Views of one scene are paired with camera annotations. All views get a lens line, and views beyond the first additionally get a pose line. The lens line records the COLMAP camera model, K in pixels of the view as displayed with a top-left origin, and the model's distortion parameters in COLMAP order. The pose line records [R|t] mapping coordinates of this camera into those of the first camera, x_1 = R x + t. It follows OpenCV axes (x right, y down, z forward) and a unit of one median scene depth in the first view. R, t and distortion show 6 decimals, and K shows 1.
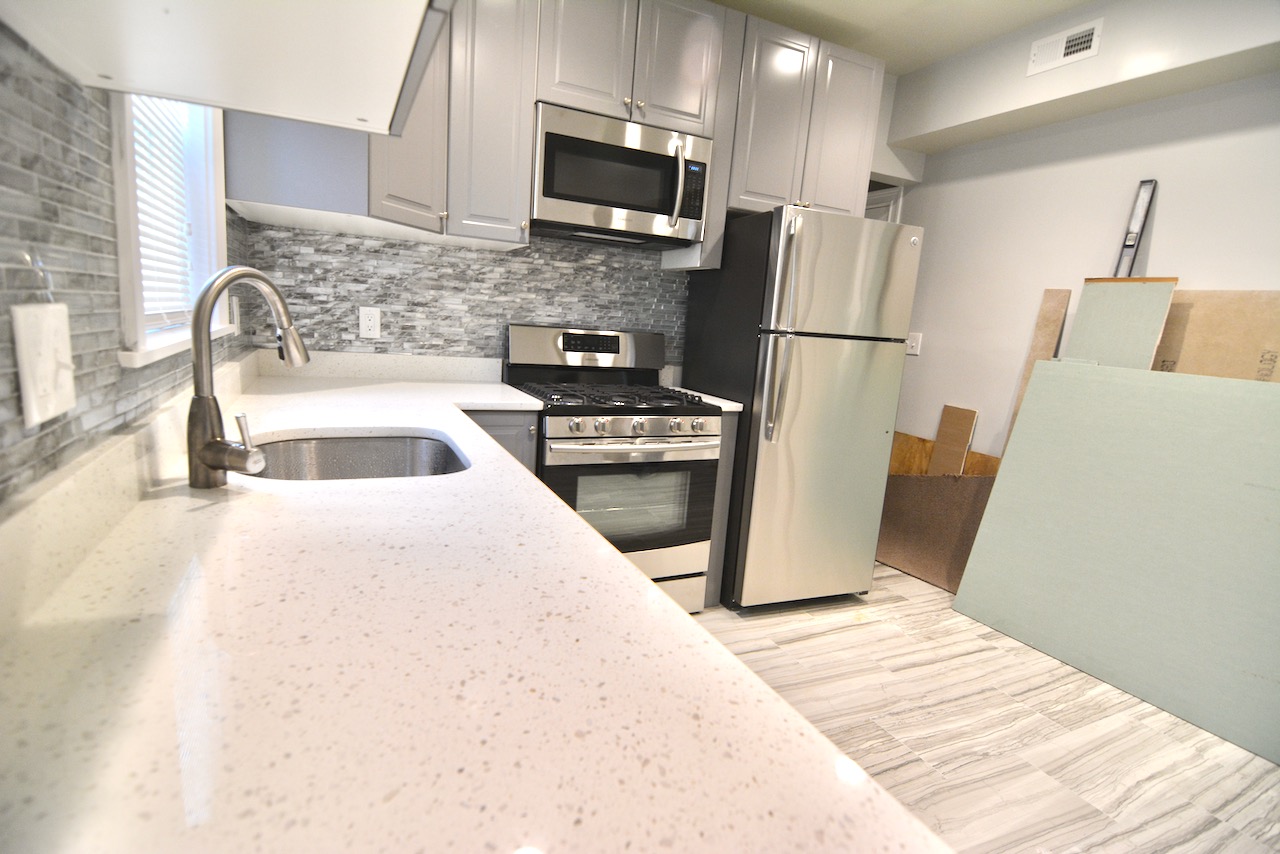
lens RADIAL K [[613.9, 0, 640.9], [0, 613.9, 428.7], [0, 0, 1]] dist [-0.002391, -0.000742]
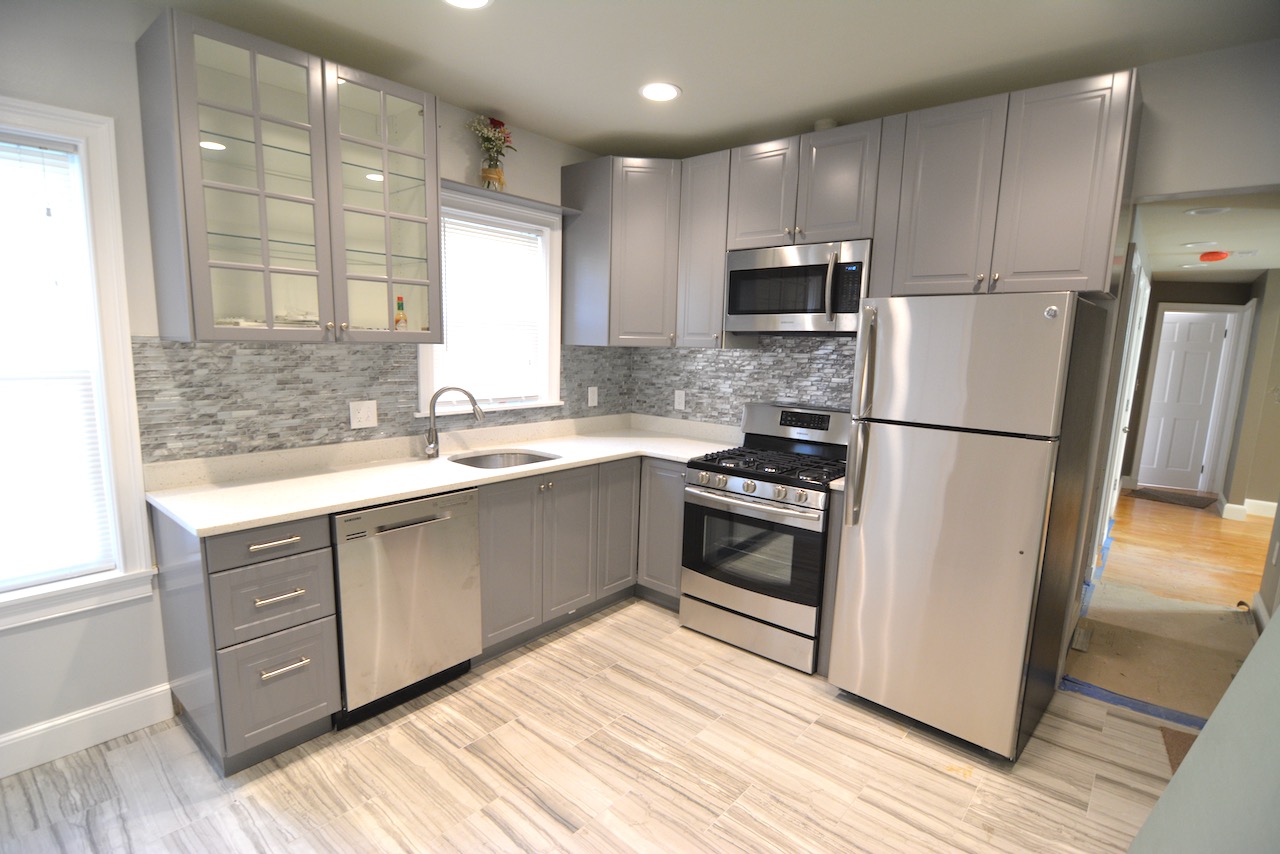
lens RADIAL K [[613.9, 0, 642.3], [0, 613.9, 430.6], [0, 0, 1]] dist [-0.002391, -0.000742]
pose [[0.430375, 0.066100, -0.900227, 0.930093], [-0.156086, 0.987741, -0.002094, -0.073785], [0.889053, 0.141414, 0.435416, 0.224136]]
